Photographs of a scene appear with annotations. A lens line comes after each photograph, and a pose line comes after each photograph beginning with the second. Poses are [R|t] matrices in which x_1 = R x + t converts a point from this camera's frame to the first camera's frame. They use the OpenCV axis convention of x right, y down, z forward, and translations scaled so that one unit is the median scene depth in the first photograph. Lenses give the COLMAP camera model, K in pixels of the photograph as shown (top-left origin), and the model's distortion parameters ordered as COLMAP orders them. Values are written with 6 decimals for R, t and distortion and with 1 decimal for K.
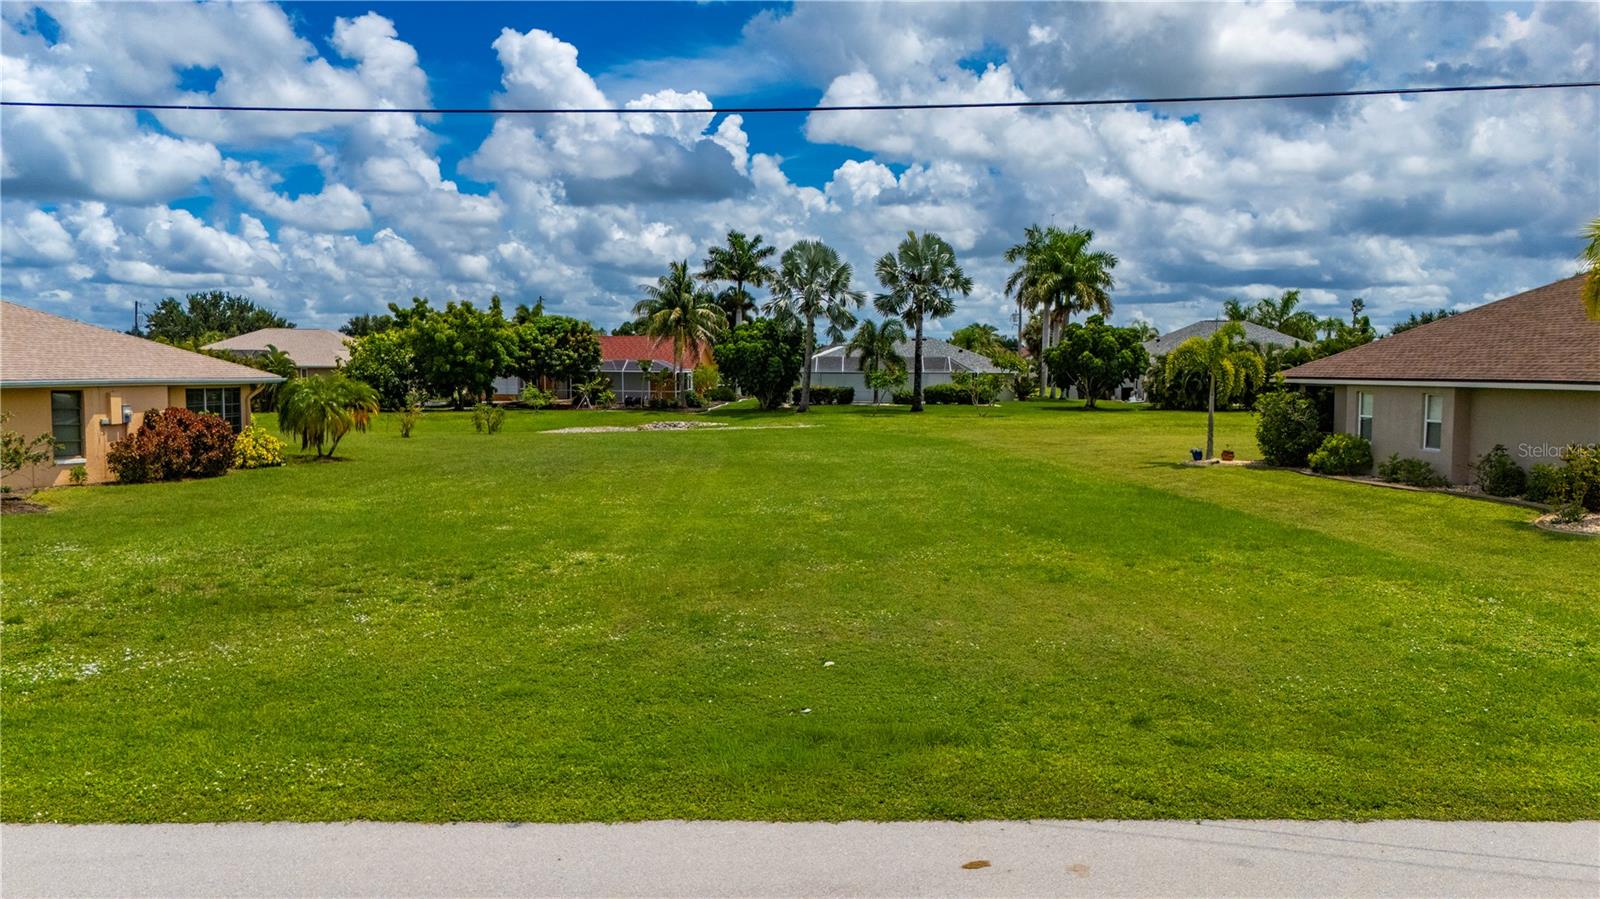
lens RADIAL K [[1173.7, 0, 800.0], [0, 1173.7, 449.5], [0, 0, 1]] dist [0.071719, -0.062966]
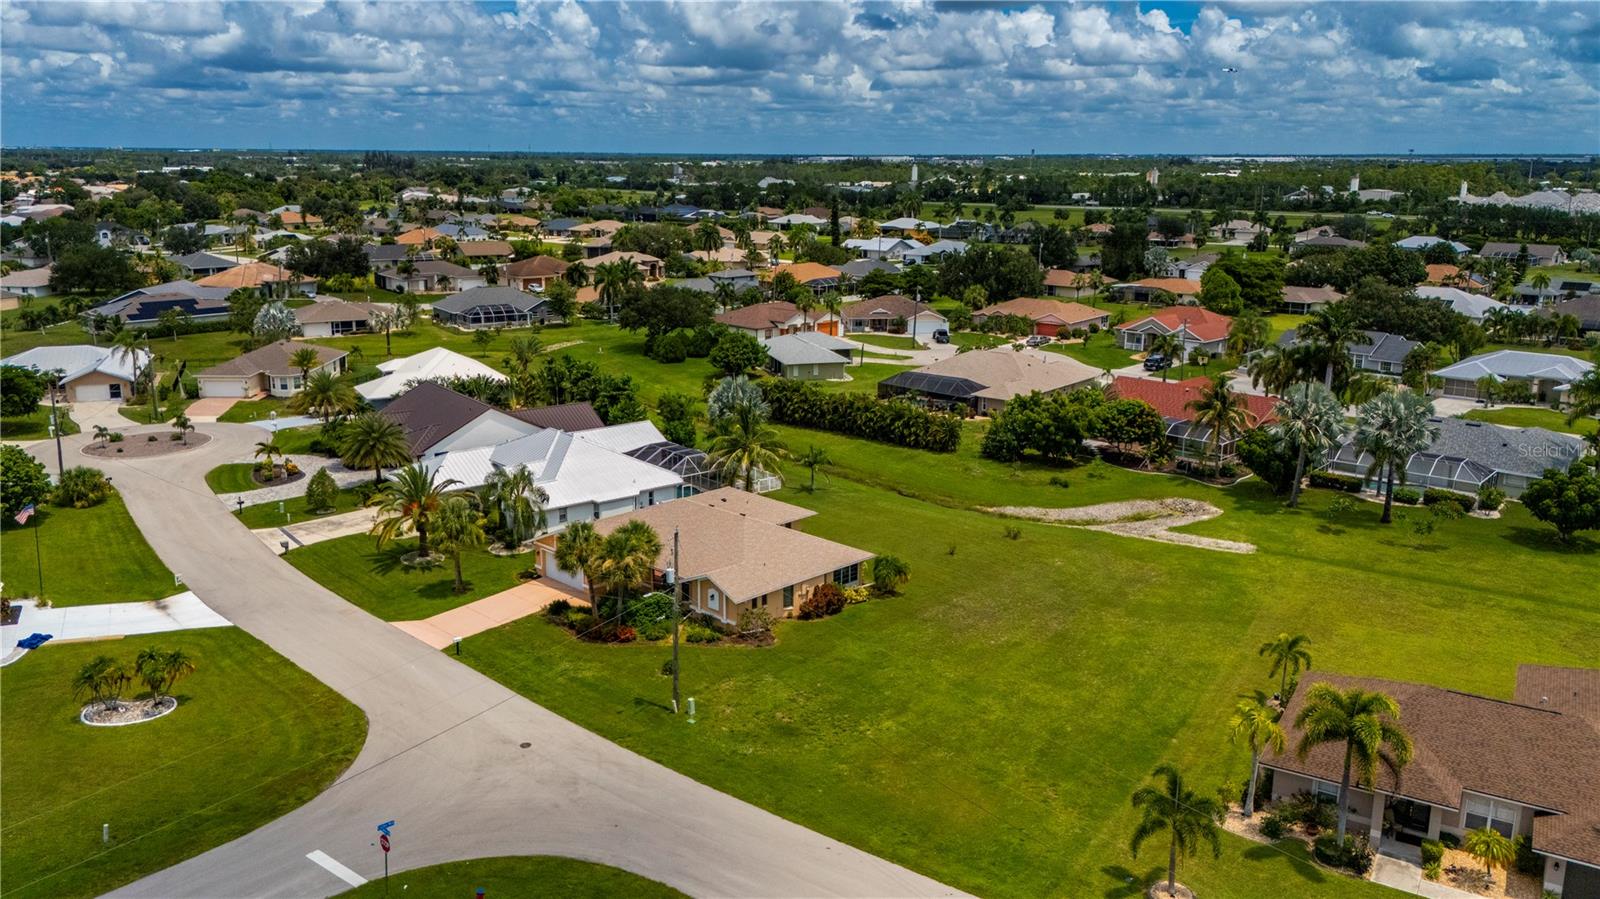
lens RADIAL K [[1243.8, 0, 765.5], [0, 1243.8, 450.4], [0, 0, 1]] dist [0.124722, -0.193971]
pose [[0.779491, 0.147999, -0.608679, 0.884603], [-0.046533, 0.982685, 0.179345, -0.719299], [0.624683, -0.111474, 0.772881, -1.035354]]
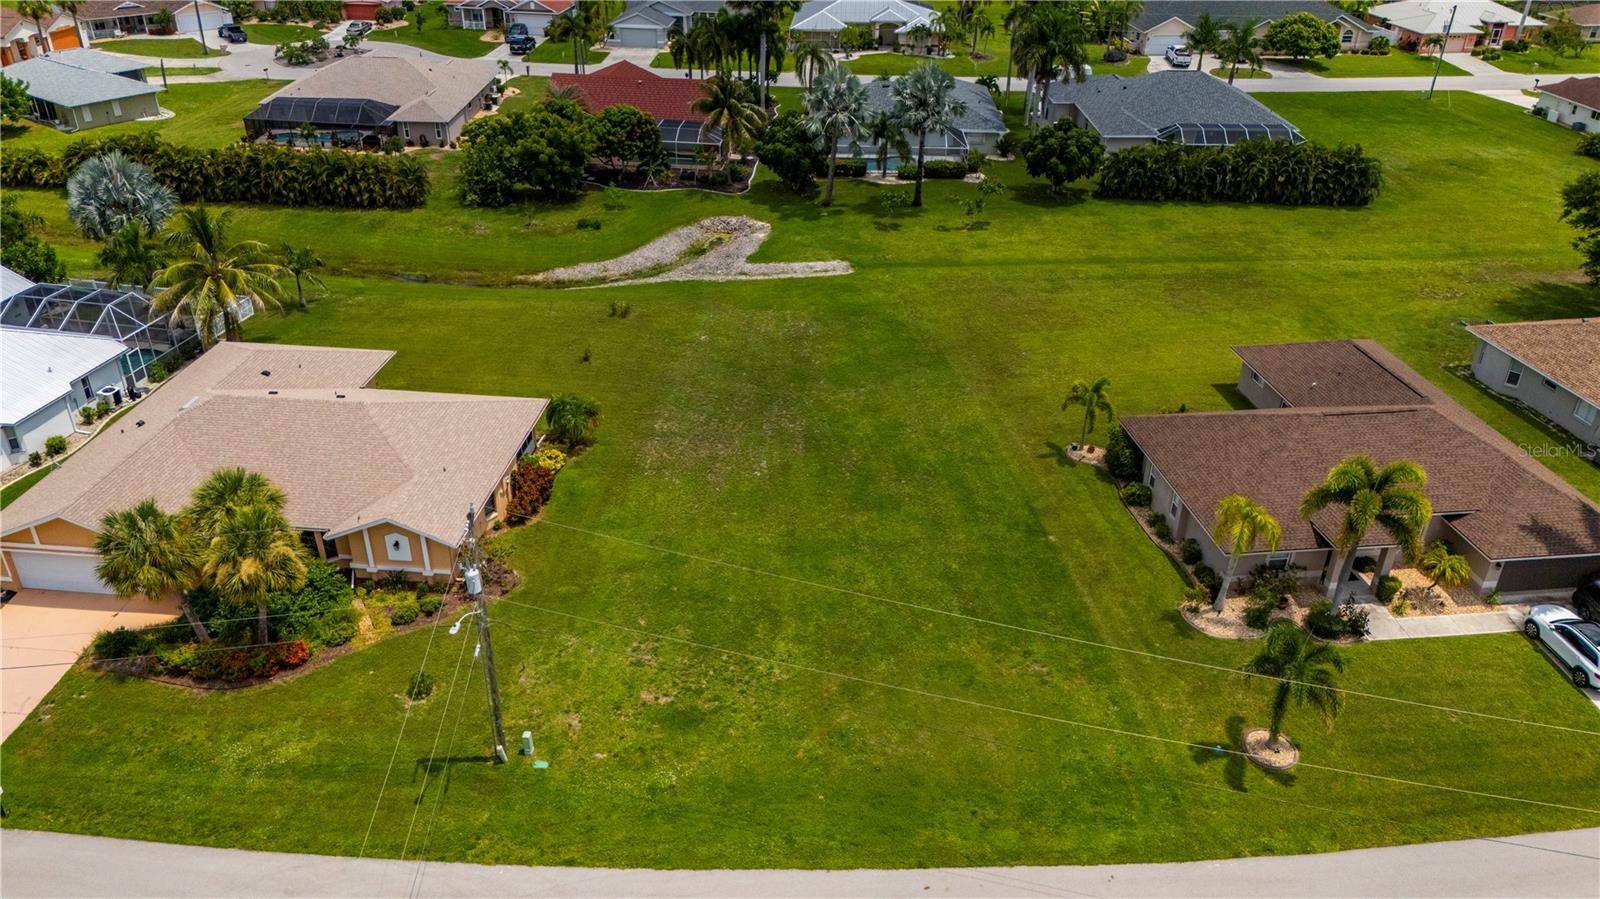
lens RADIAL K [[1173.7, 0, 800.0], [0, 1173.7, 449.5], [0, 0, 1]] dist [0.071719, -0.062966]
pose [[0.999884, 0.001572, 0.015158, -0.102610], [-0.007948, 0.902456, 0.430710, -0.765134], [-0.013003, -0.430780, 0.902363, -0.595459]]
